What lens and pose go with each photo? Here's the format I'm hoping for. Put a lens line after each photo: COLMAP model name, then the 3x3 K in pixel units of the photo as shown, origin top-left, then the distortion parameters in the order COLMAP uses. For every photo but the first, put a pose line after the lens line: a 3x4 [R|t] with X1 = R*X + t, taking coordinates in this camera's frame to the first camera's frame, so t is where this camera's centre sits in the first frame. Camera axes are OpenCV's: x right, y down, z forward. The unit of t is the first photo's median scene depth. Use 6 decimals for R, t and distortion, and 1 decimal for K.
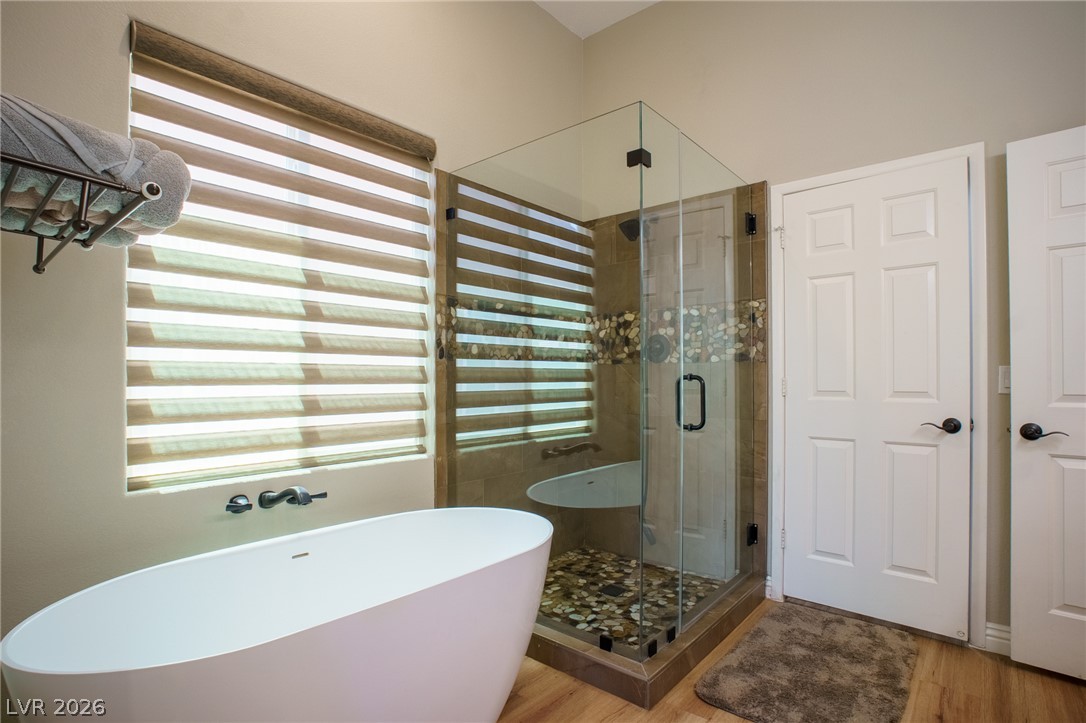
lens RADIAL K [[535.8, 0, 551.5], [0, 535.8, 373.1], [0, 0, 1]] dist [-0.068145, 0.025066]
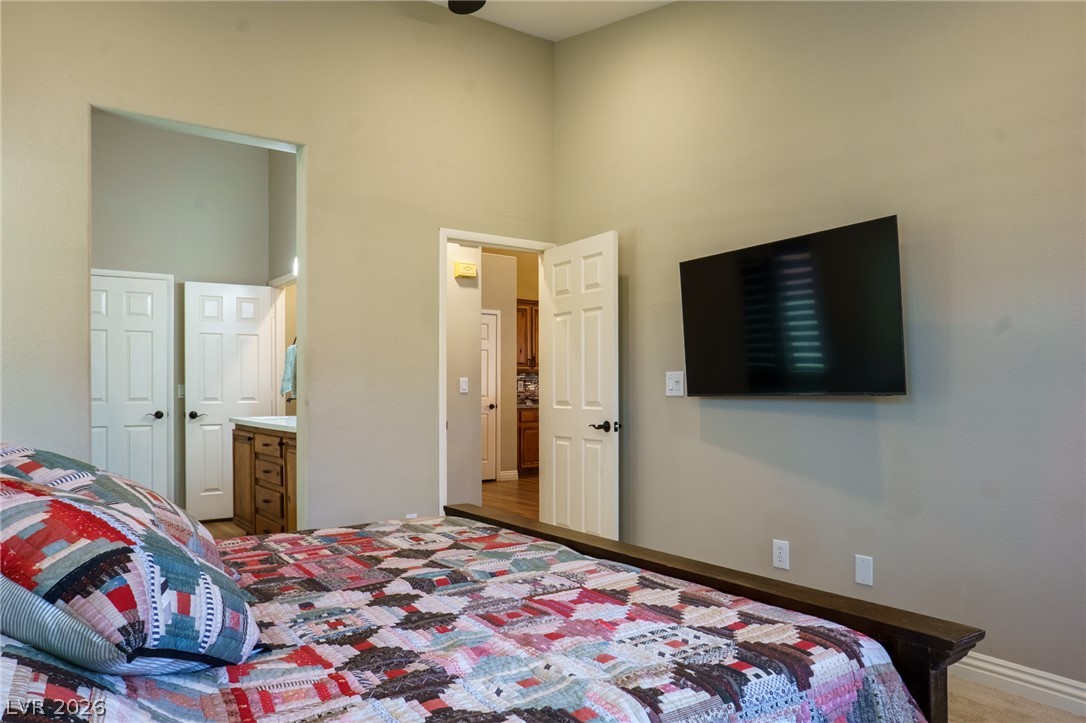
lens RADIAL K [[761.3, 0, 535.5], [0, 761.3, 382.8], [0, 0, 1]] dist [-0.066006, 0.096983]
pose [[0.251615, 0.014762, 0.967715, -1.336574], [-0.003322, 0.999891, -0.014389, 0.012455], [-0.967822, 0.000406, 0.251636, -0.904740]]
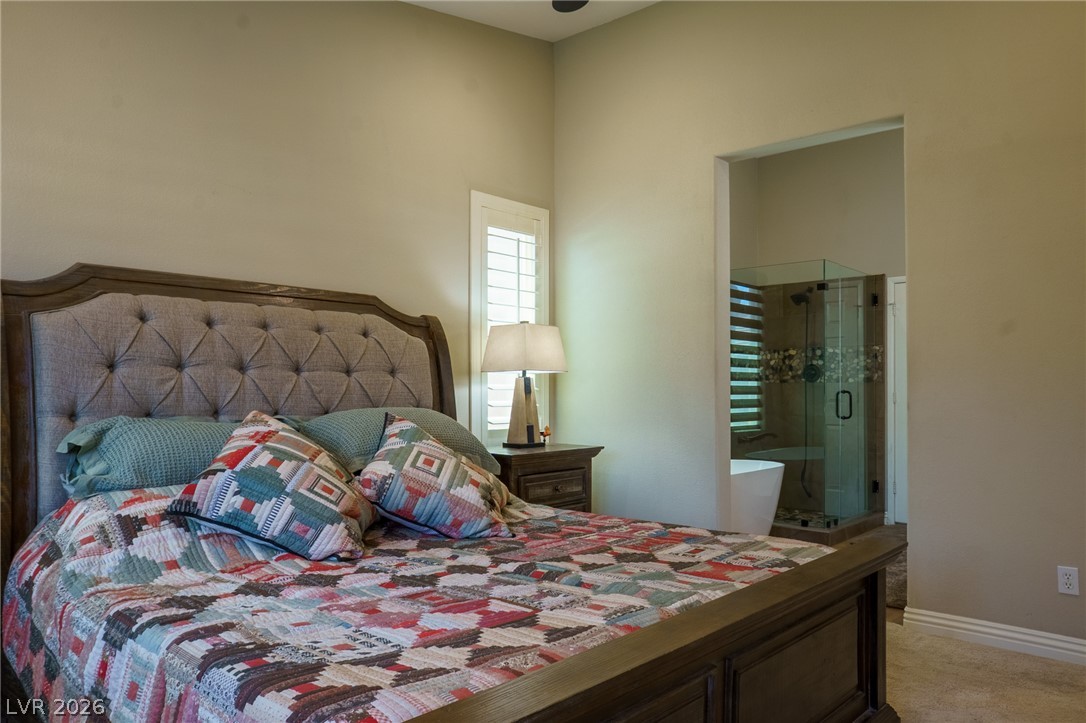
lens RADIAL K [[761.3, 0, 549.2], [0, 761.3, 372.2], [0, 0, 1]] dist [-0.066006, 0.096983]
pose [[0.999826, 0.010359, -0.015522, -0.621932], [-0.010668, 0.999744, -0.019939, 0.003577], [0.015311, 0.020101, 0.999681, -1.414548]]
